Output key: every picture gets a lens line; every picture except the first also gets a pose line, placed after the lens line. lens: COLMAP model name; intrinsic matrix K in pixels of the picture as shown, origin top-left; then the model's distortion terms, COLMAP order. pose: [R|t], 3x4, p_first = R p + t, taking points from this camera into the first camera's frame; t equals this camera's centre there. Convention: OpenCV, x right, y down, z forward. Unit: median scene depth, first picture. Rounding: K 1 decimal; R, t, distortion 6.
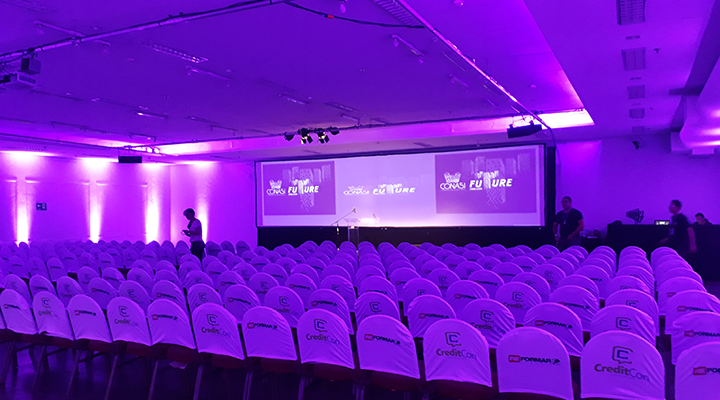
lens RADIAL K [[567.2, 0, 360.1], [0, 567.2, 199.1], [0, 0, 1]] dist [0.001355, -0.001148]
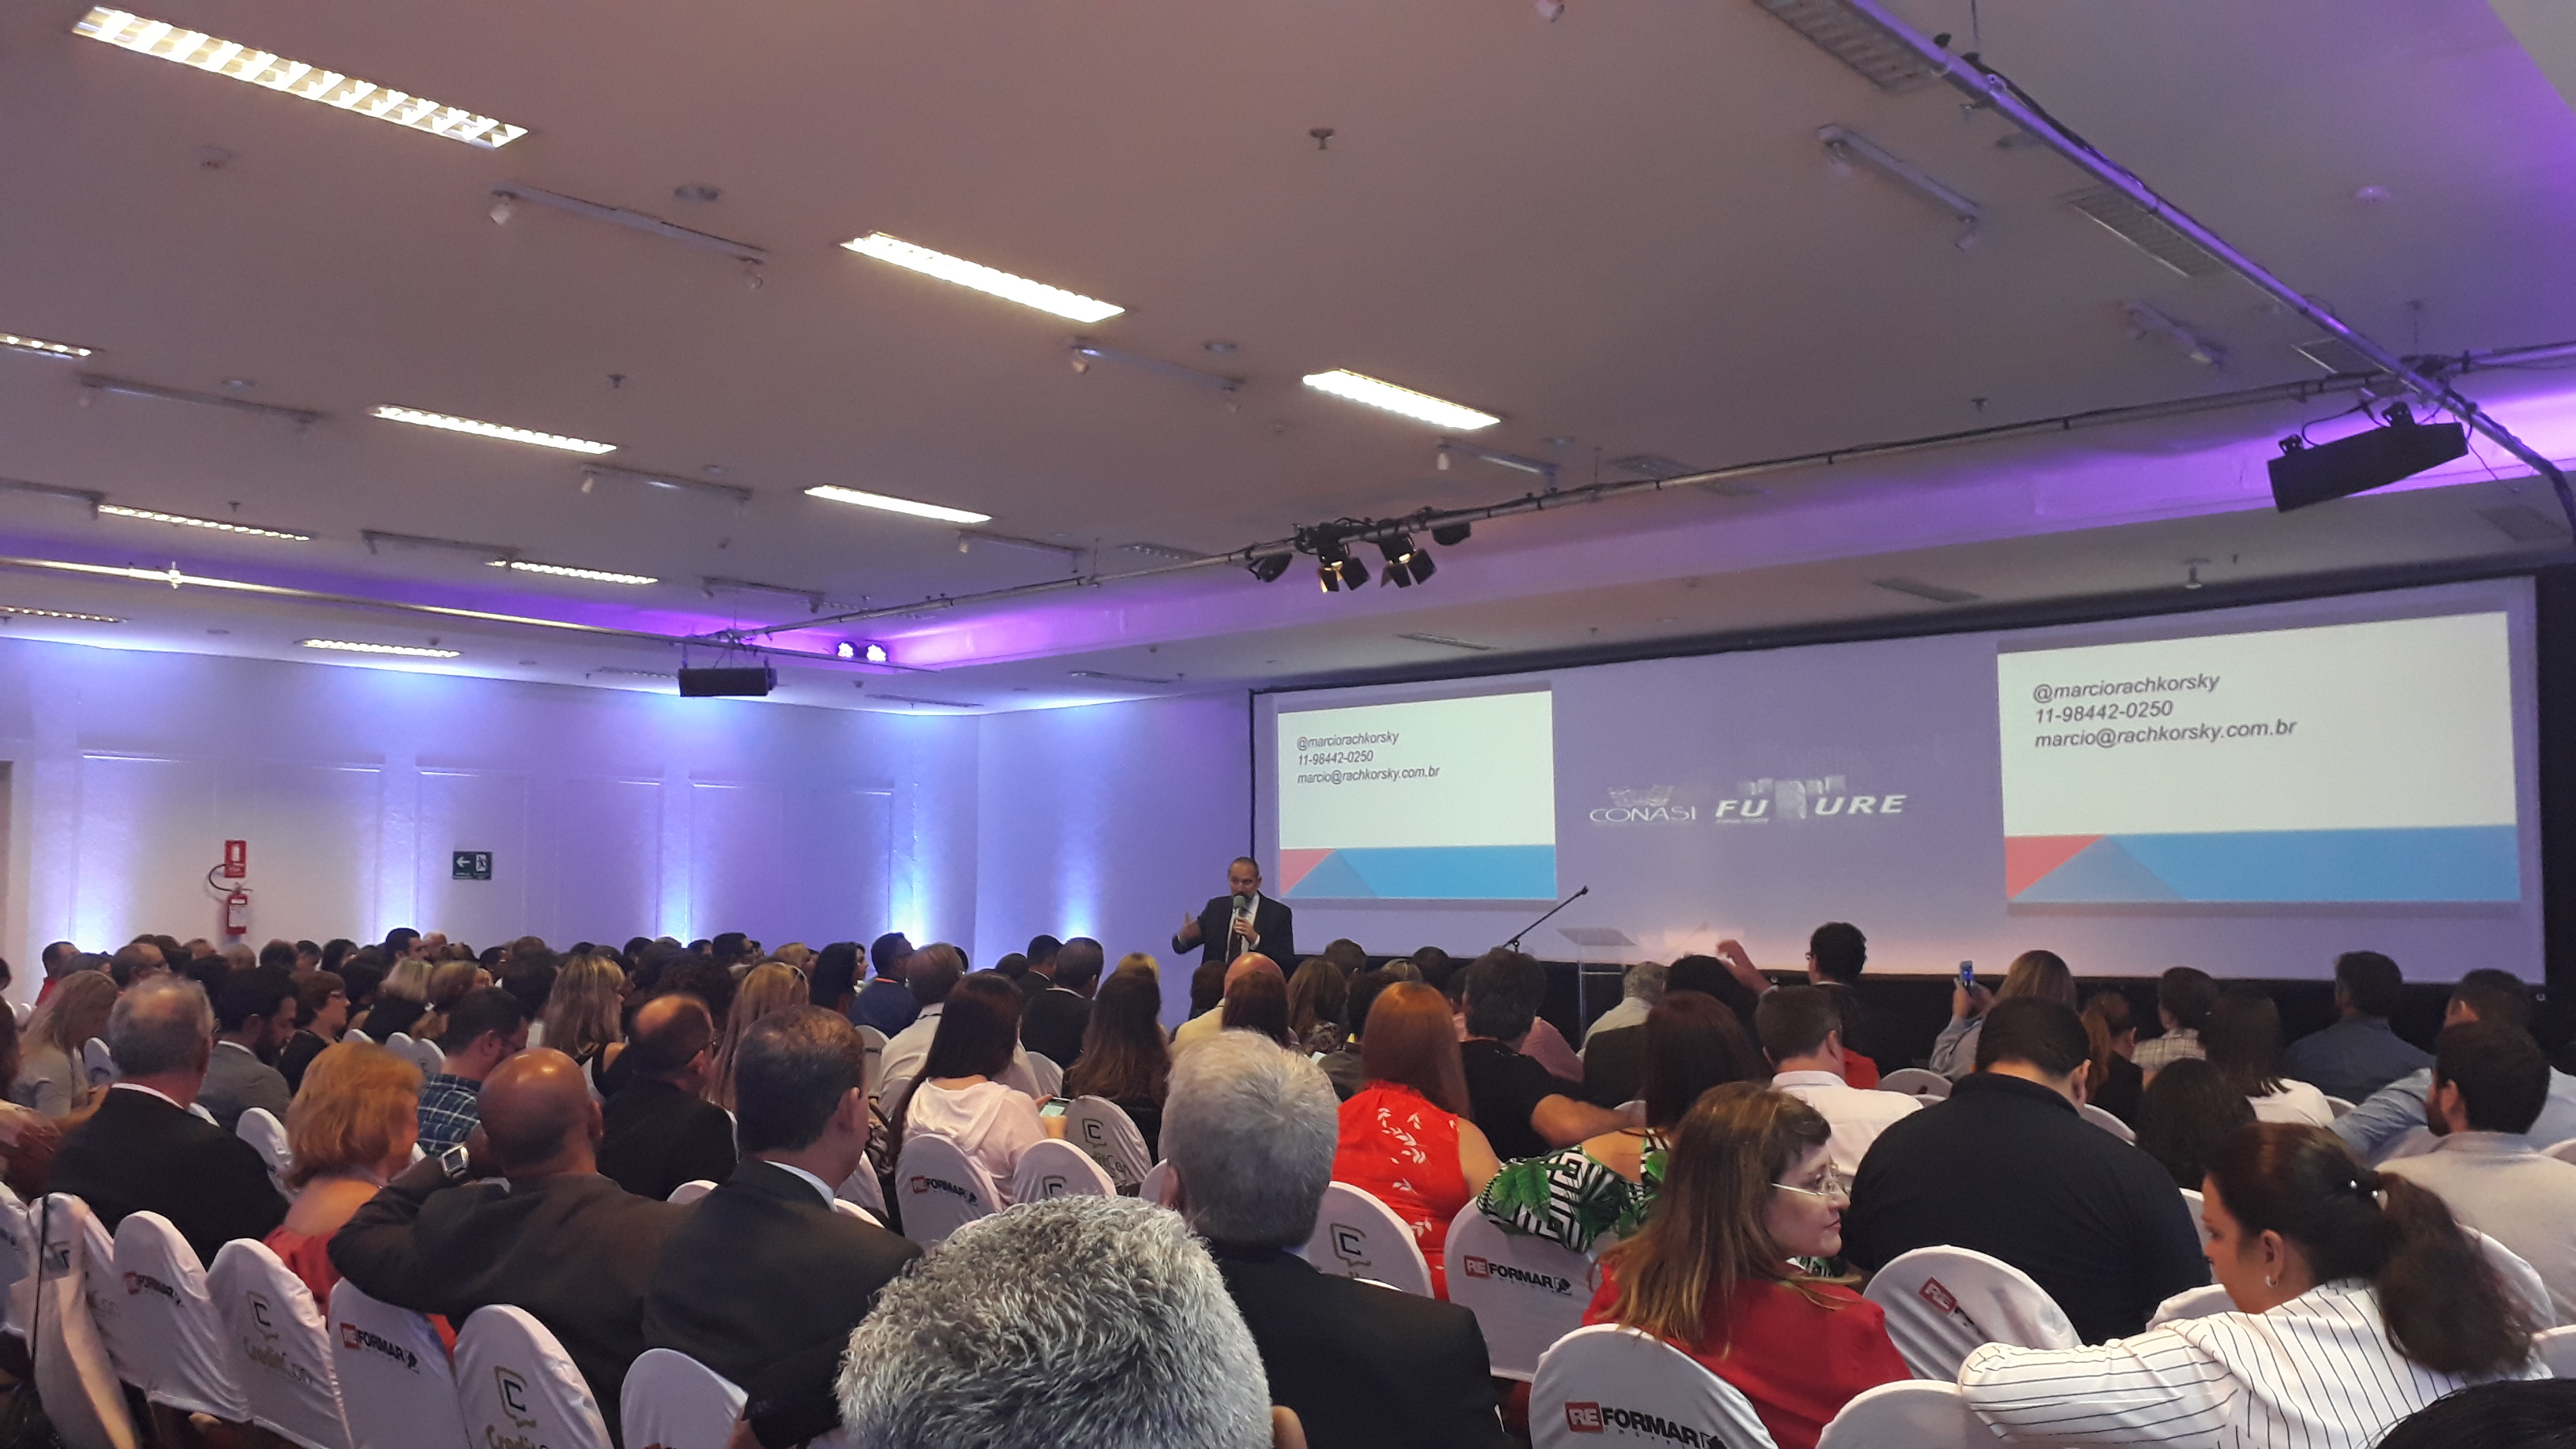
lens RADIAL K [[2051.7, 0, 1286.7], [0, 2051.7, 729.6], [0, 0, 1]] dist [-0.017648, -0.005618]
pose [[0.960308, -0.009789, -0.278771, 0.087574], [-0.007223, 0.998176, -0.059932, 0.004266], [0.278850, 0.059567, 0.958486, 0.175895]]
